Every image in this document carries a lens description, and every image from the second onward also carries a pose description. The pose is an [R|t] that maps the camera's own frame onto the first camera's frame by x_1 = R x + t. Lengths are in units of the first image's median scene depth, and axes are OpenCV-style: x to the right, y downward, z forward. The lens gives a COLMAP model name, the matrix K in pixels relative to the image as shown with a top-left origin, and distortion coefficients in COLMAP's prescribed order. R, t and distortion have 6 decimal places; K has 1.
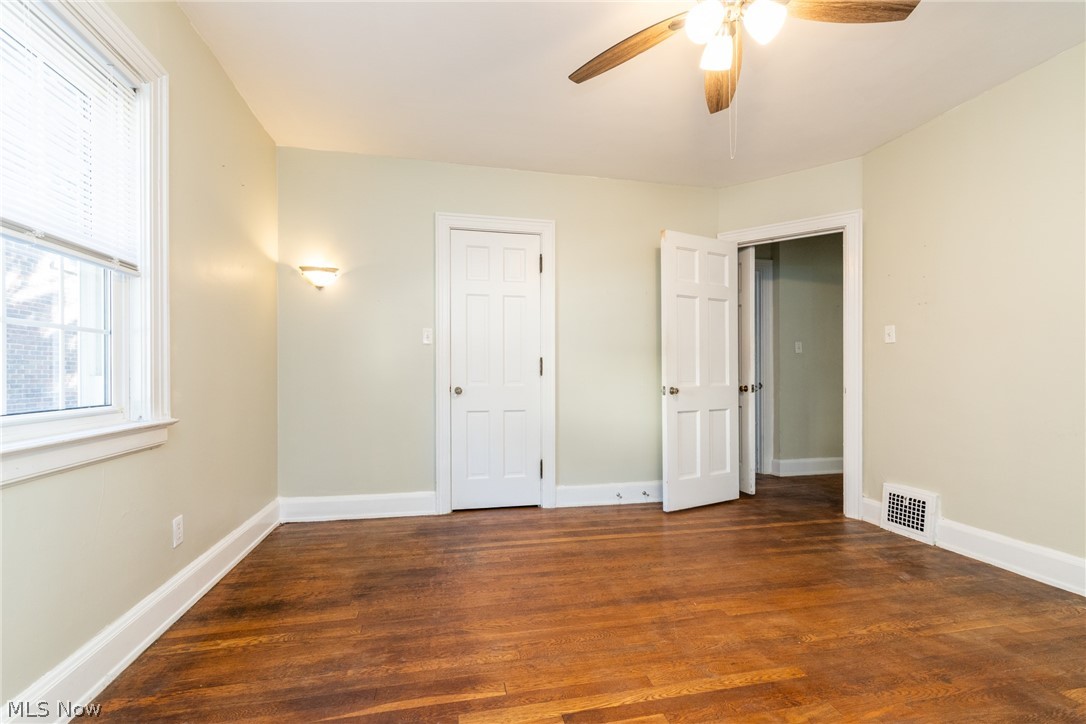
lens RADIAL K [[462.4, 0, 539.0], [0, 462.4, 367.3], [0, 0, 1]] dist [0.001441, 0.000208]
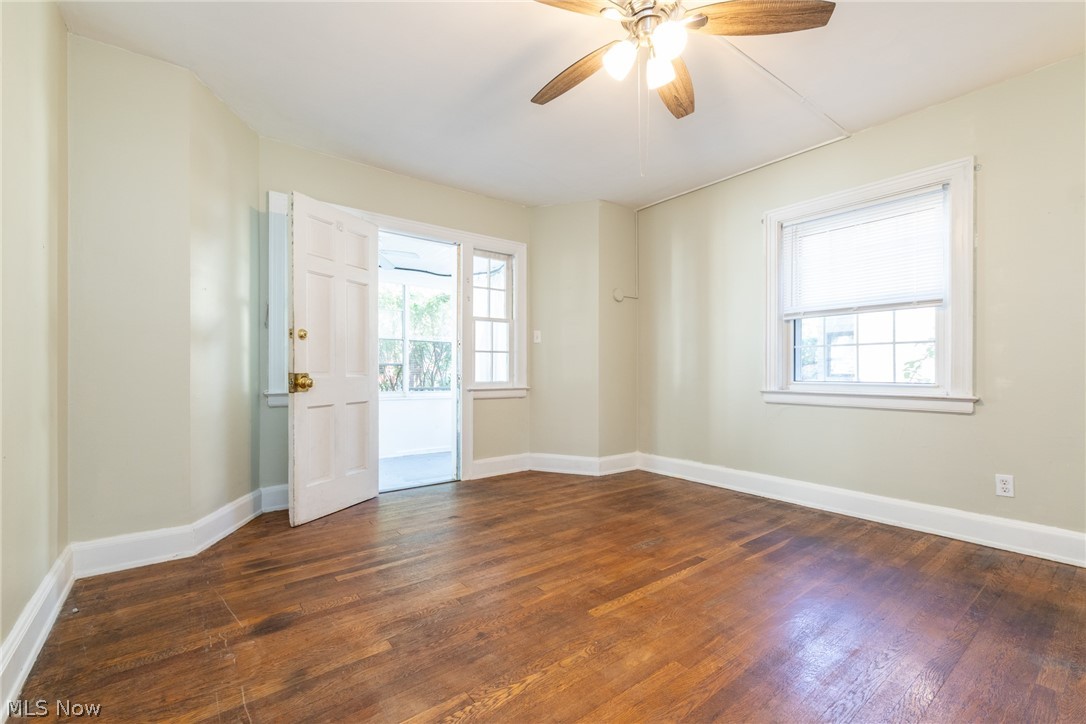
lens RADIAL K [[462.4, 0, 539.0], [0, 462.4, 367.3], [0, 0, 1]] dist [0.001441, 0.000208]
pose [[-0.900072, -0.004052, -0.435723, 1.190835], [0.003566, 0.999855, -0.016664, 0.049305], [0.435727, -0.016553, -0.899927, 1.991673]]
